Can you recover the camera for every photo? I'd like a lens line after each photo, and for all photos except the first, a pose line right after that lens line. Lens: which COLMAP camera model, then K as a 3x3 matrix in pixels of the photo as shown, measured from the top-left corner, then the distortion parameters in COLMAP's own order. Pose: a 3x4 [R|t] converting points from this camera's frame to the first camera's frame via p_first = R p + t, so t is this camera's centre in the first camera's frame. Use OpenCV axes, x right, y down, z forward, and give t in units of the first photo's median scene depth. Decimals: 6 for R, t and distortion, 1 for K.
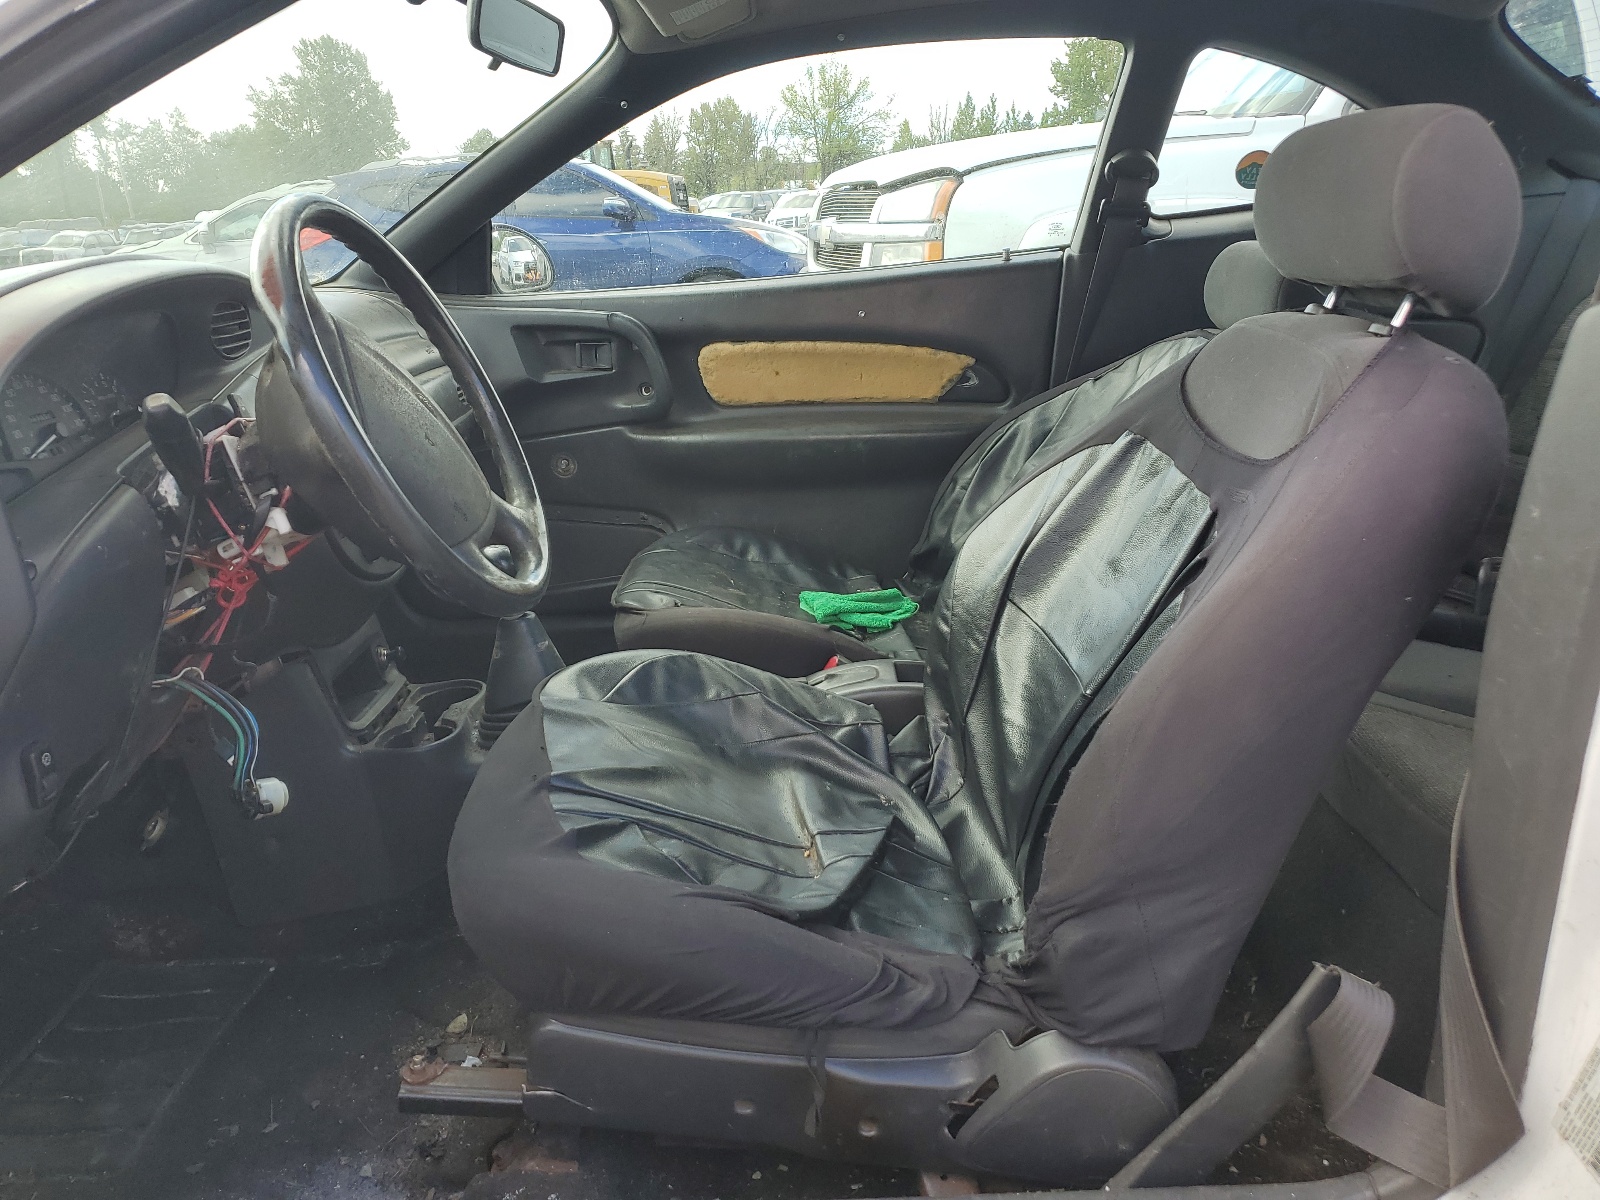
lens RADIAL K [[1171.3, 0, 800.0], [0, 1171.3, 600.0], [0, 0, 1]] dist [0.038051, 0.000802]
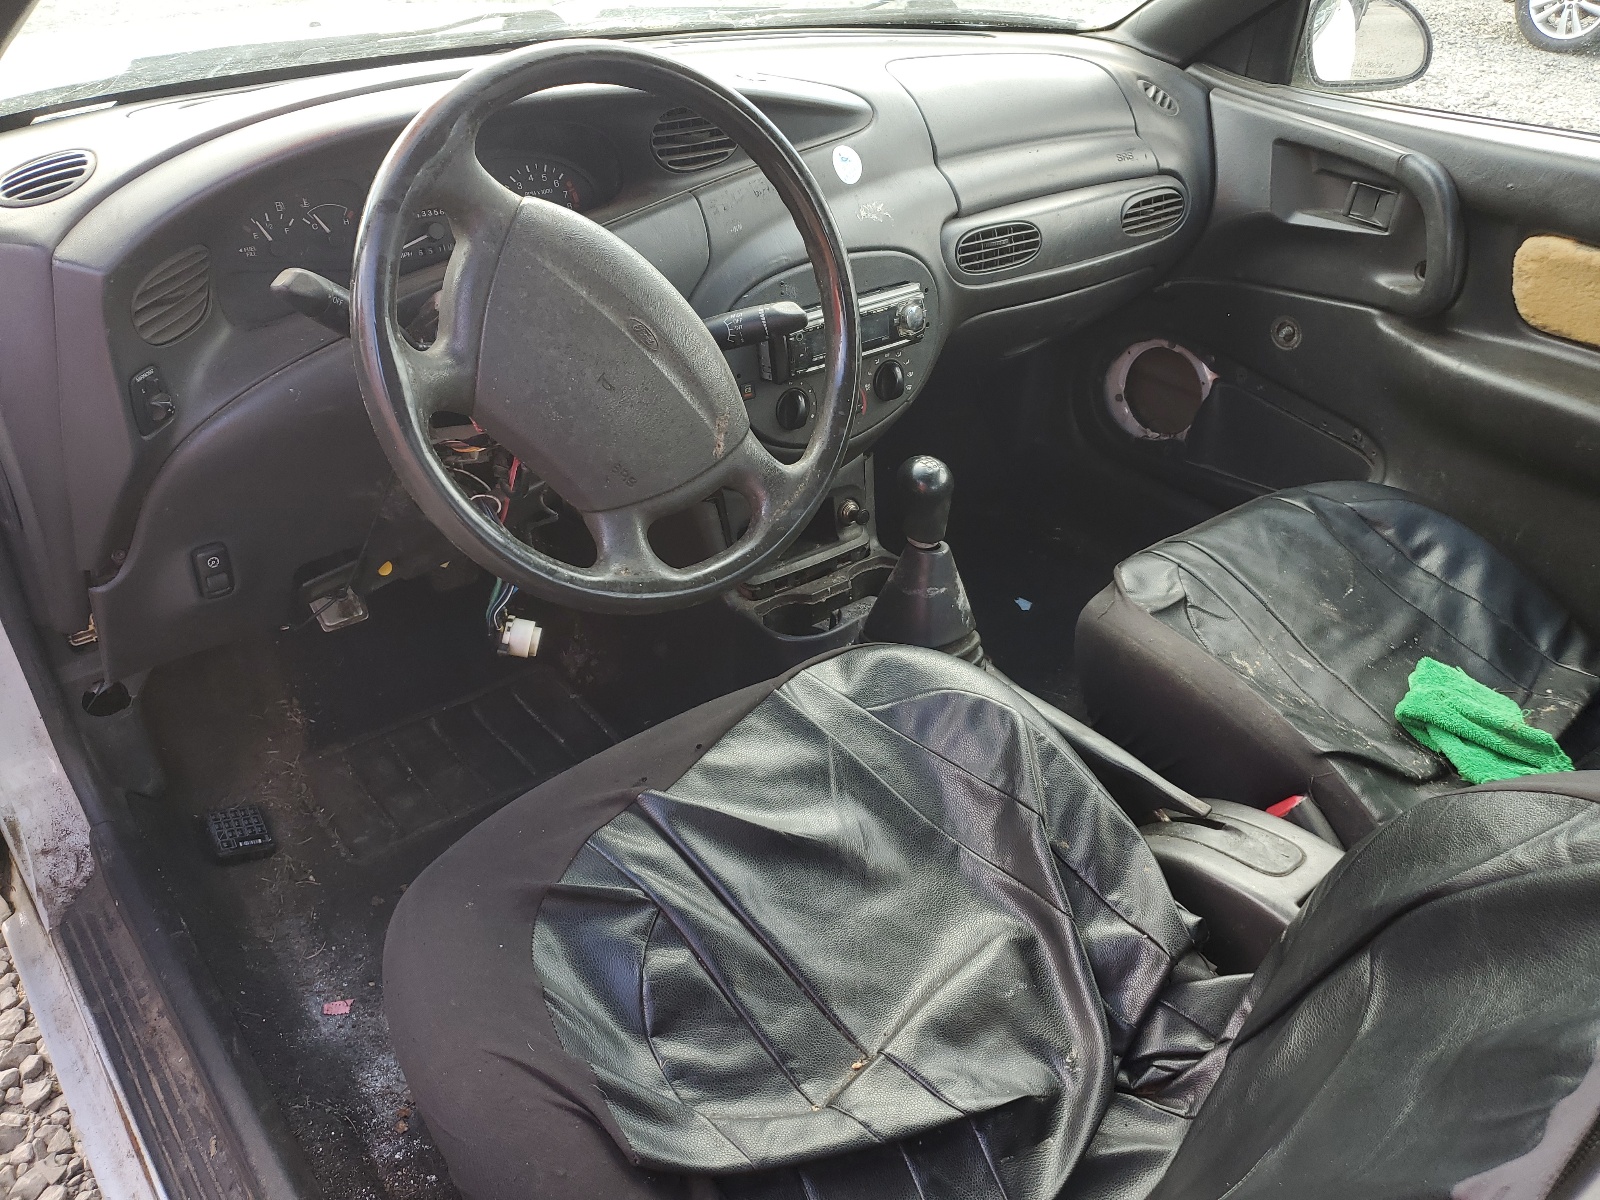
lens RADIAL K [[1171.3, 0, 800.0], [0, 1171.3, 600.0], [0, 0, 1]] dist [0.038051, 0.000802]
pose [[0.648376, 0.476893, -0.593449, 0.142435], [-0.310627, 0.877376, 0.365680, -0.157146], [0.695068, -0.052757, 0.717005, 0.241077]]
